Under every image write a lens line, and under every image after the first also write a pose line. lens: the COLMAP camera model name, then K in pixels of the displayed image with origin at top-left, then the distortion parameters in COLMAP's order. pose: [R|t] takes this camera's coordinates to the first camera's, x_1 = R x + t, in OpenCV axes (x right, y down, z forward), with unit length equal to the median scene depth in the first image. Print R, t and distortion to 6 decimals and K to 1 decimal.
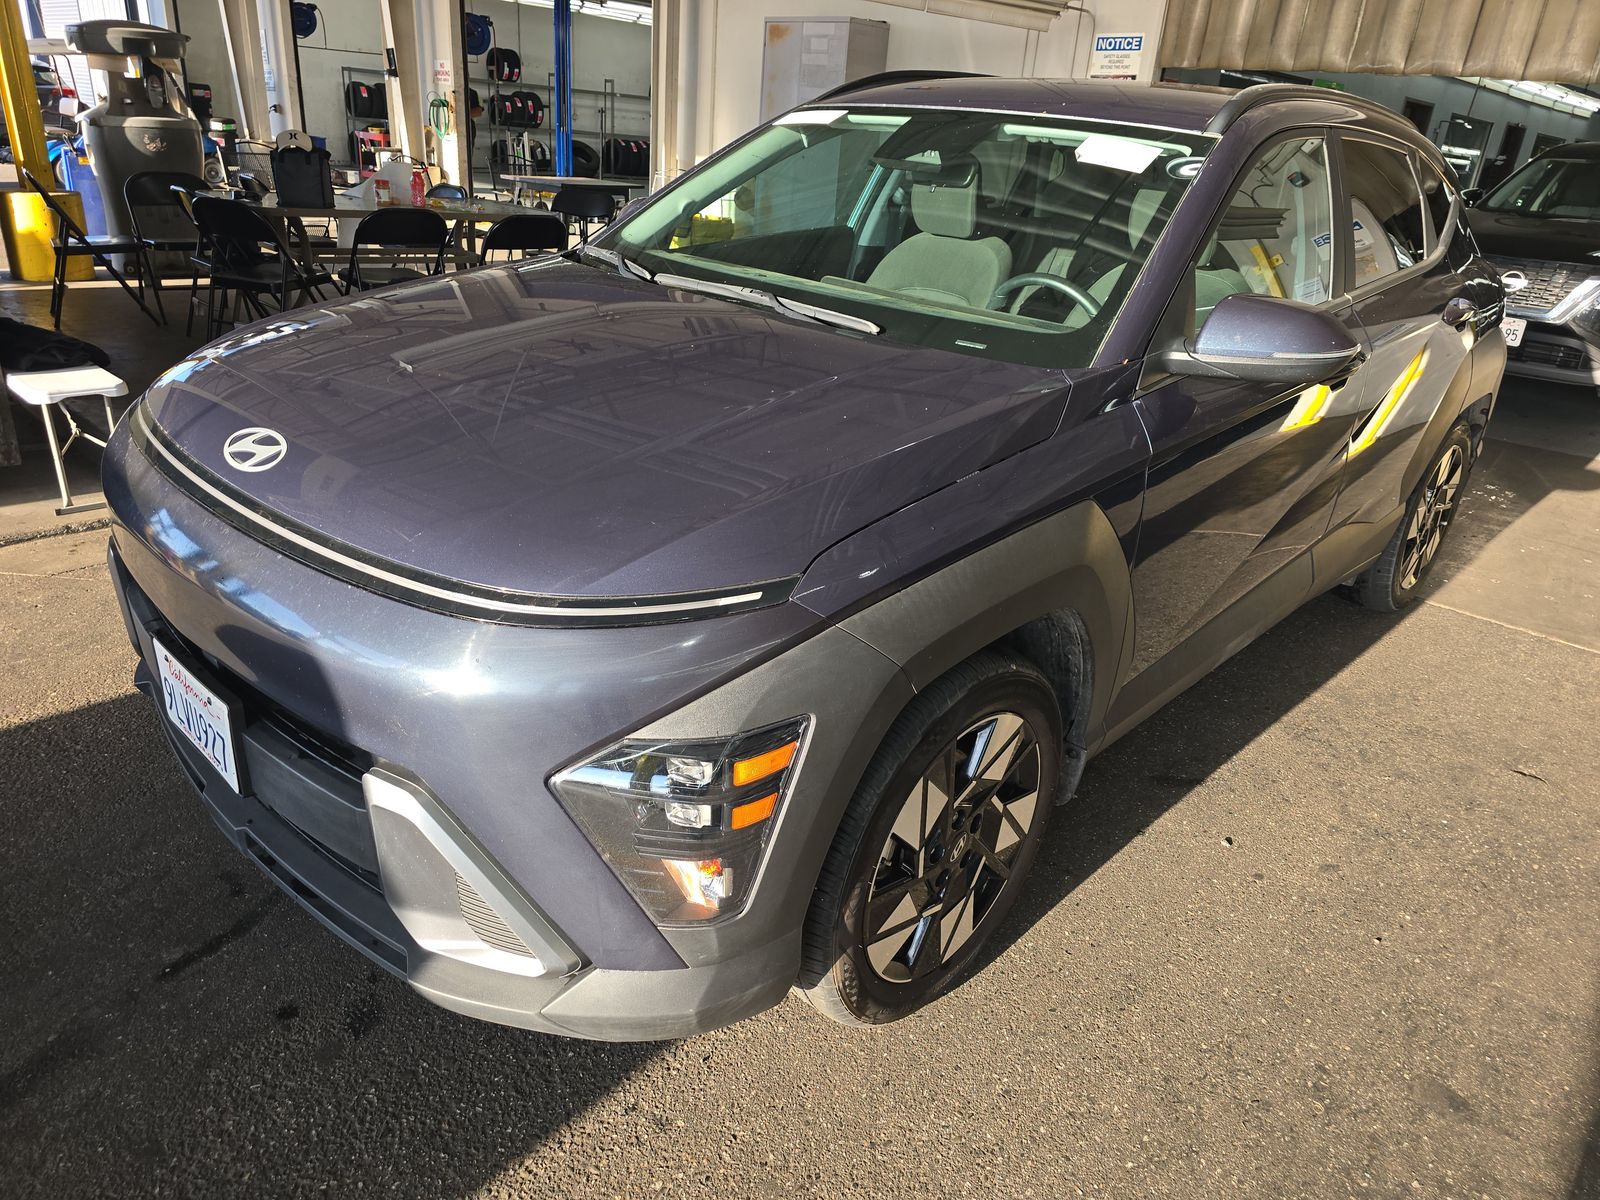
lens RADIAL K [[1072.3, 0, 800.0], [0, 1072.3, 600.0], [0, 0, 1]] dist [0.008633, 0.004199]
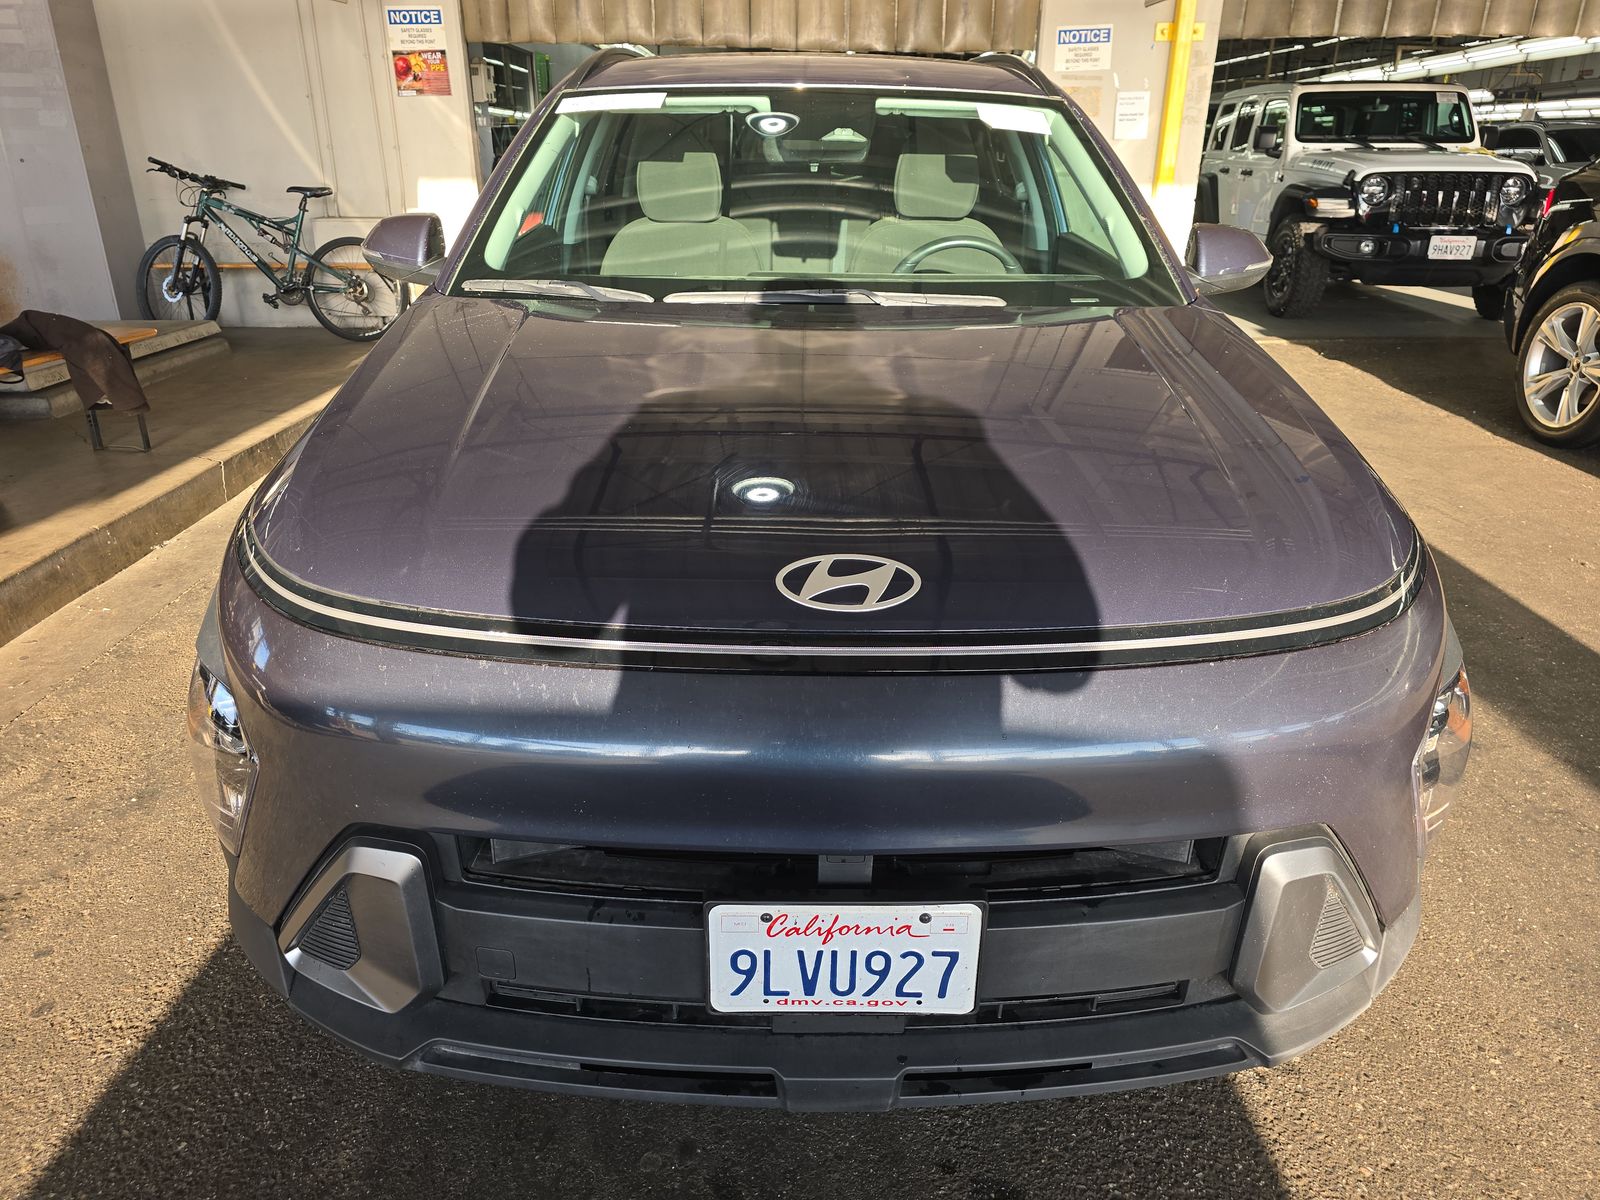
lens RADIAL K [[1072.3, 0, 800.0], [0, 1072.3, 600.0], [0, 0, 1]] dist [0.008633, 0.004199]
pose [[0.715910, -0.335165, 0.612484, -0.536467], [0.322975, 0.936718, 0.135080, -0.130168], [-0.618999, 0.101112, 0.778856, 0.246509]]
